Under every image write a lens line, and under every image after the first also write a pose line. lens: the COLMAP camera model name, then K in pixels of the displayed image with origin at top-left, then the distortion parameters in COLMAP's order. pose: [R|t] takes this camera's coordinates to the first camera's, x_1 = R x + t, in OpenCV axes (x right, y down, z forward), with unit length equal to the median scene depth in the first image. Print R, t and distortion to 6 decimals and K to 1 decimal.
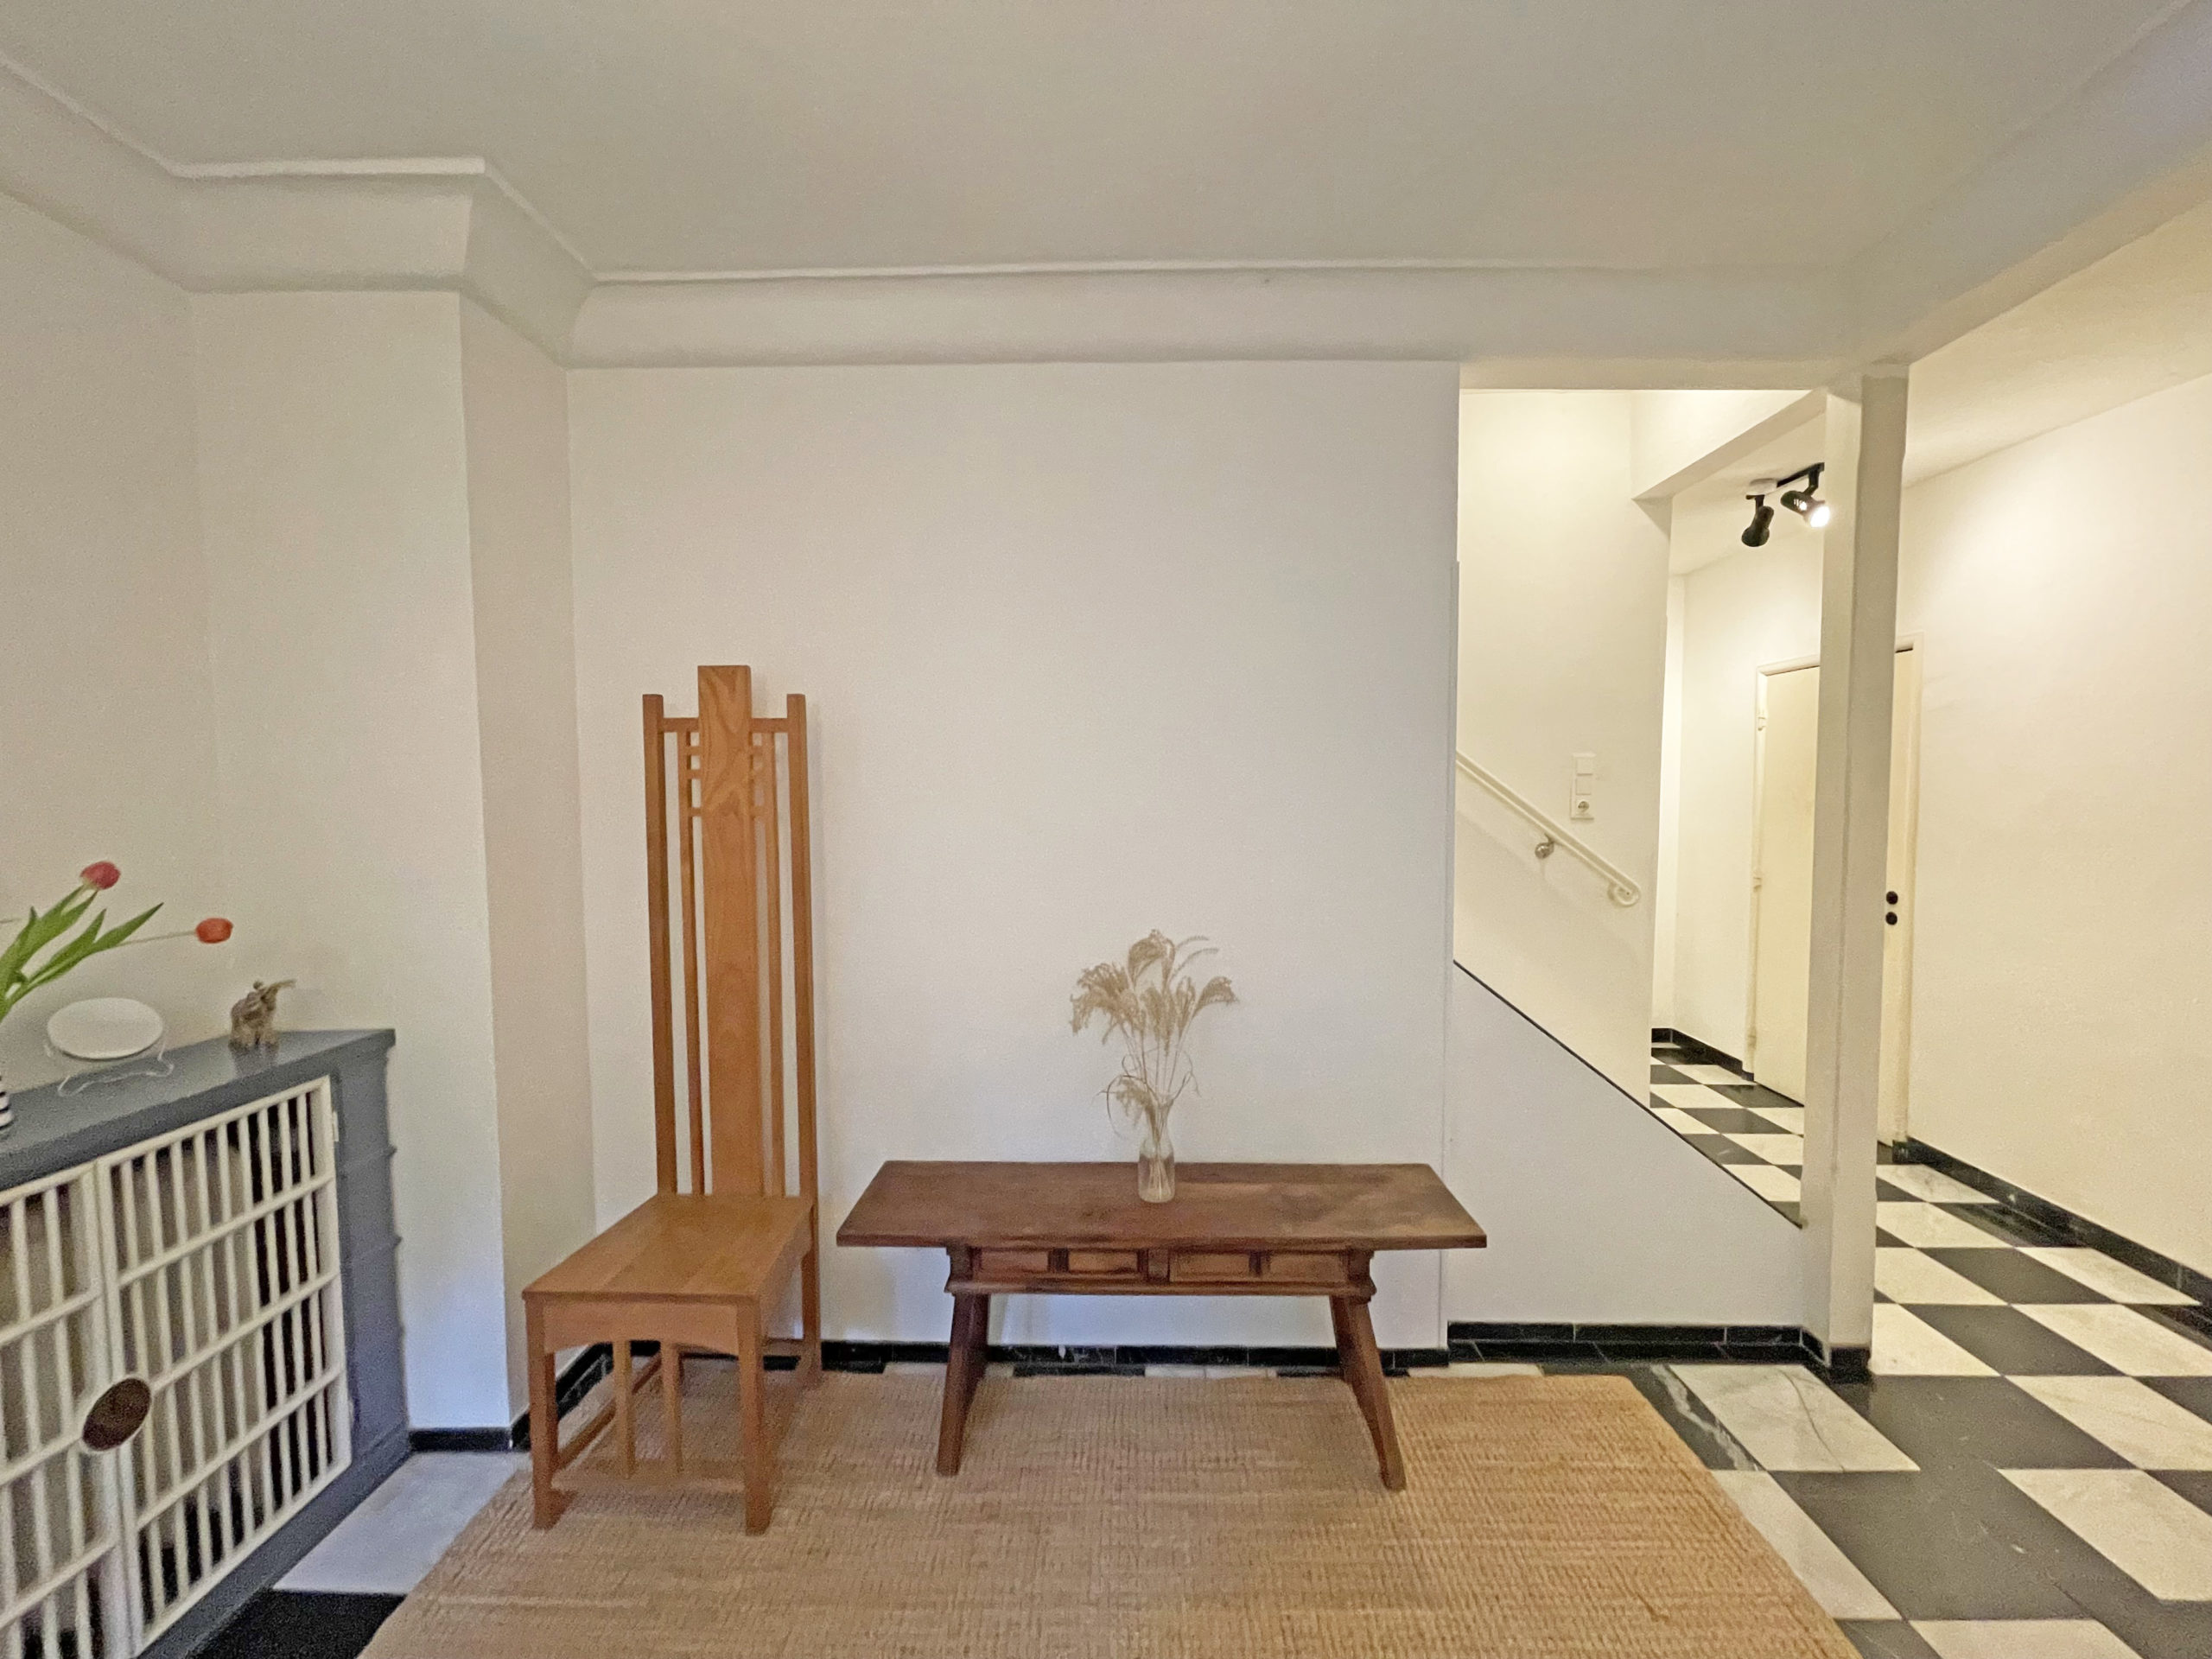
lens RADIAL K [[888.4, 0, 1107.2], [0, 888.4, 836.4], [0, 0, 1]] dist [0.001673, 0.000337]
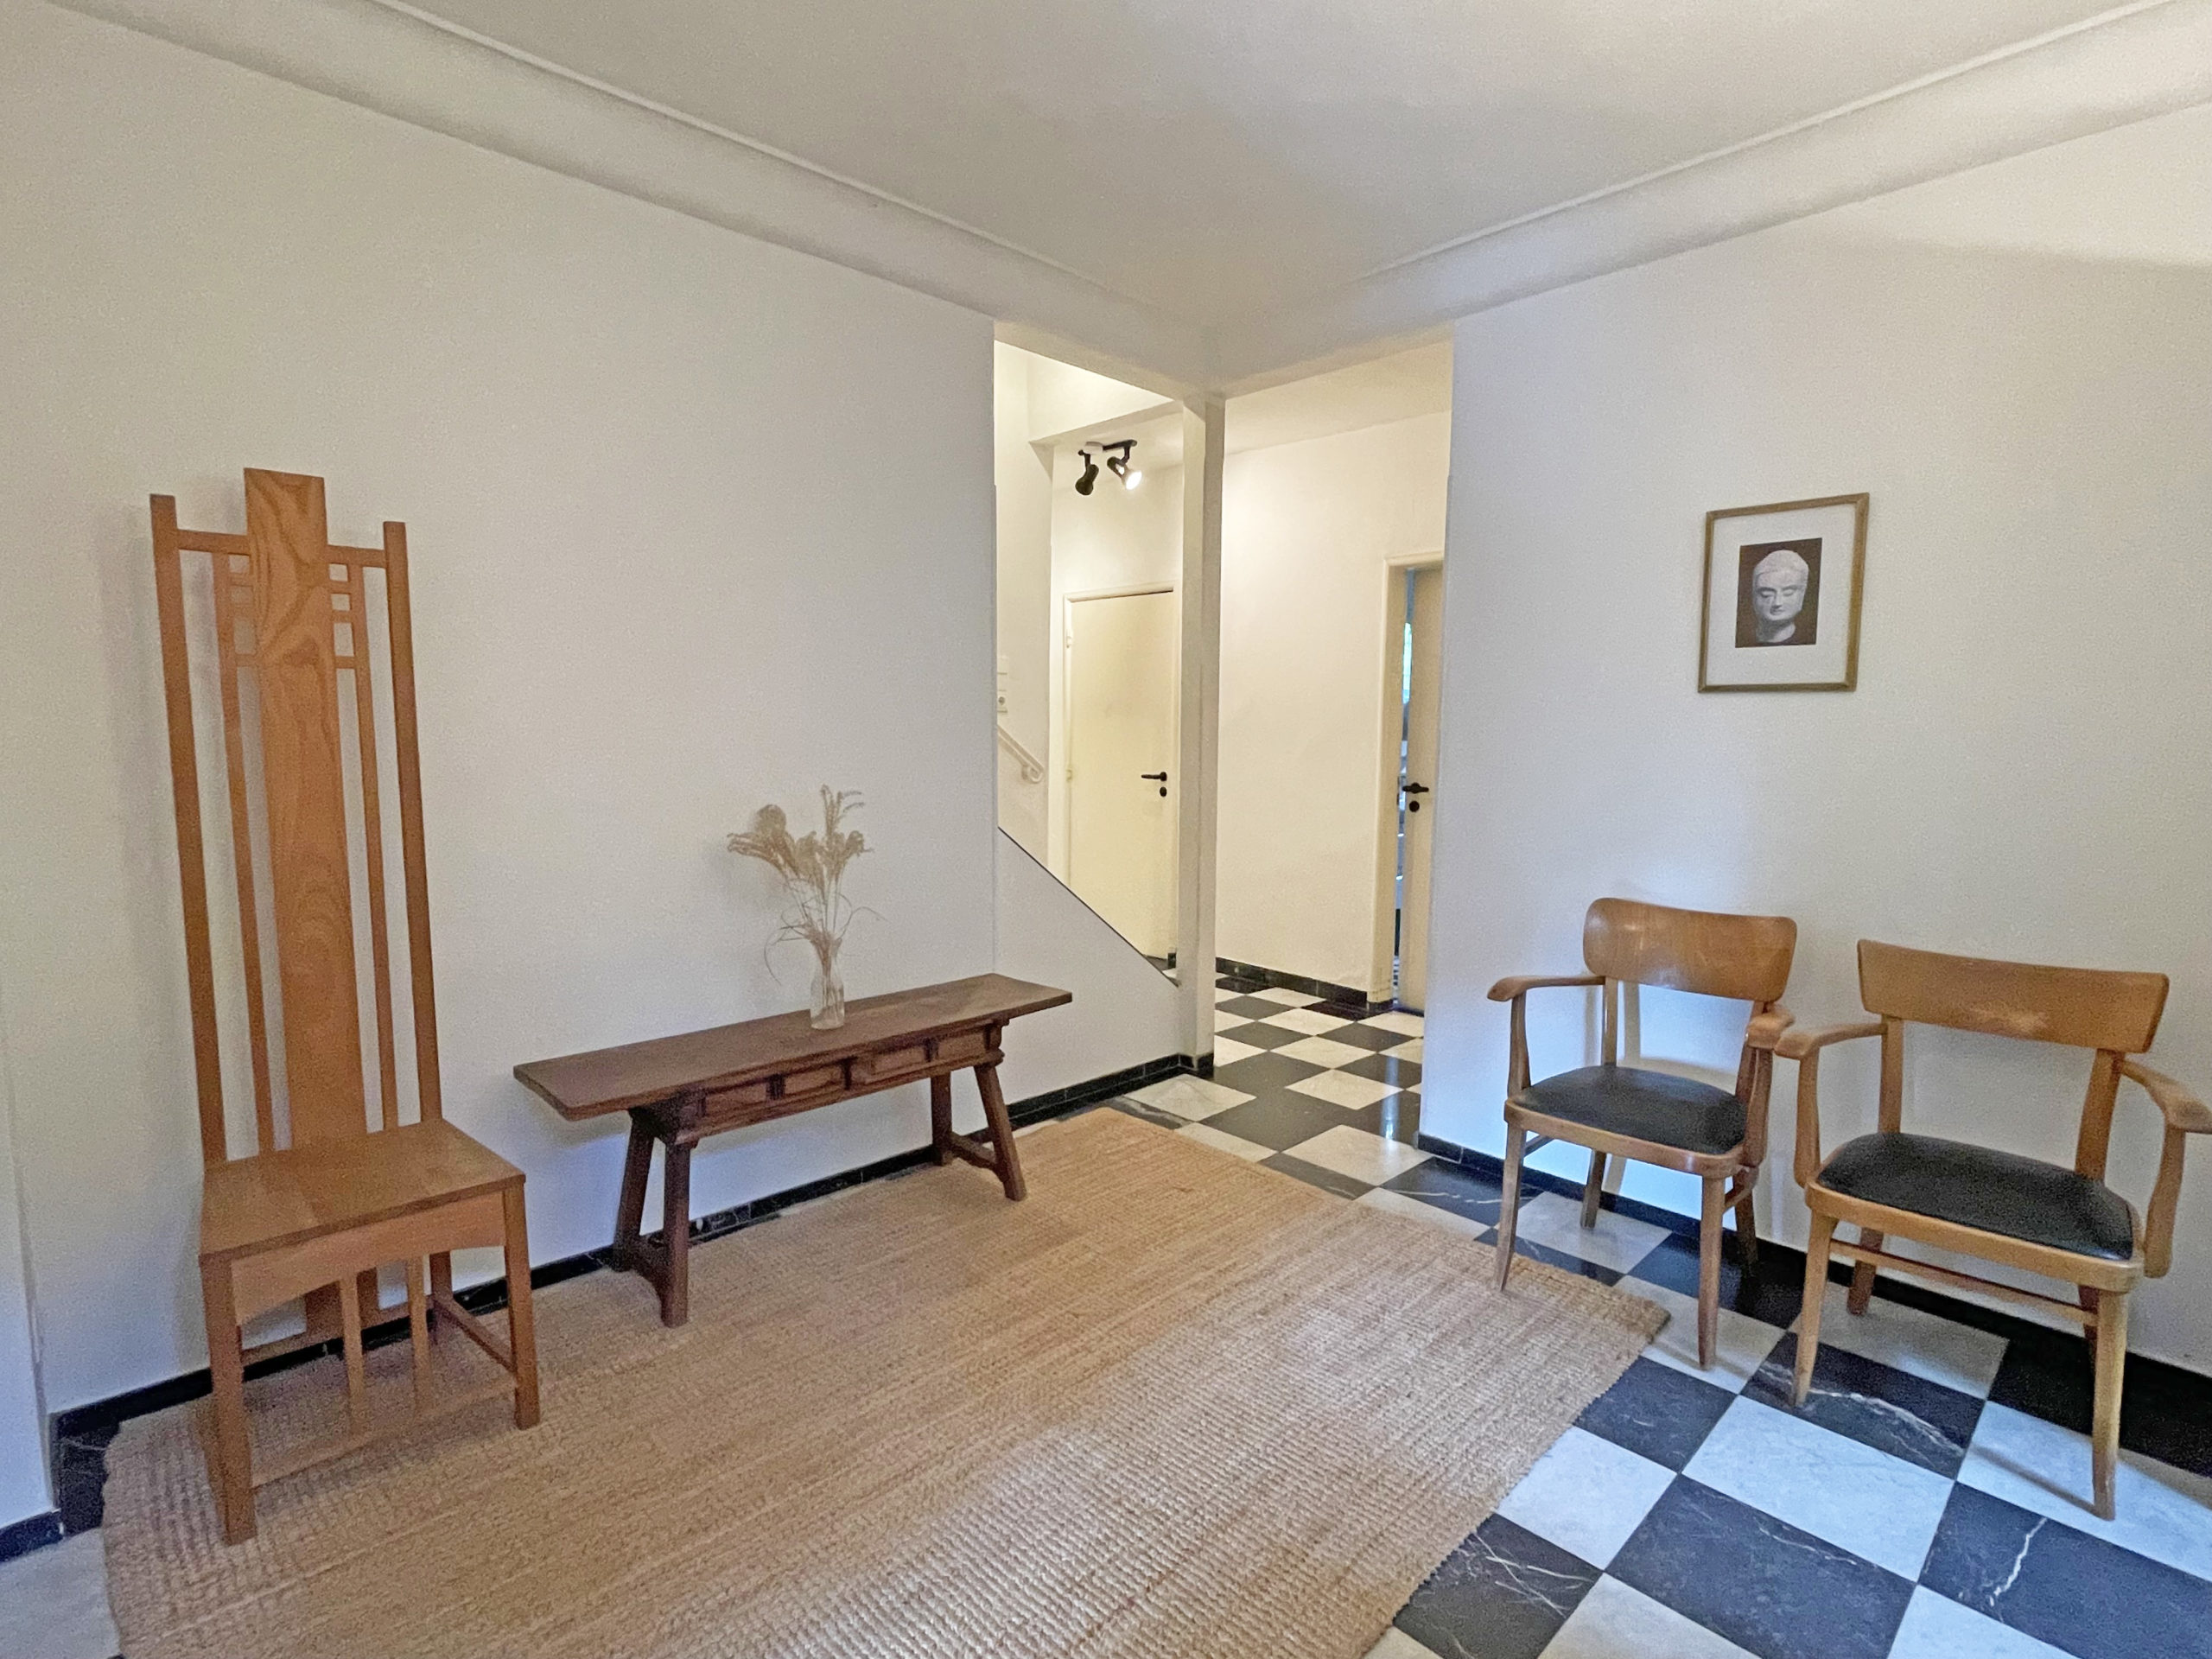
lens RADIAL K [[1099.9, 0, 1109.6], [0, 1099.9, 830.3], [0, 0, 1]] dist [0.018722, 0.000215]
pose [[0.705542, -0.064467, 0.705730, -0.605691], [0.029844, 0.997673, 0.061300, 0.080337], [-0.708039, -0.022188, 0.705824, -0.202316]]
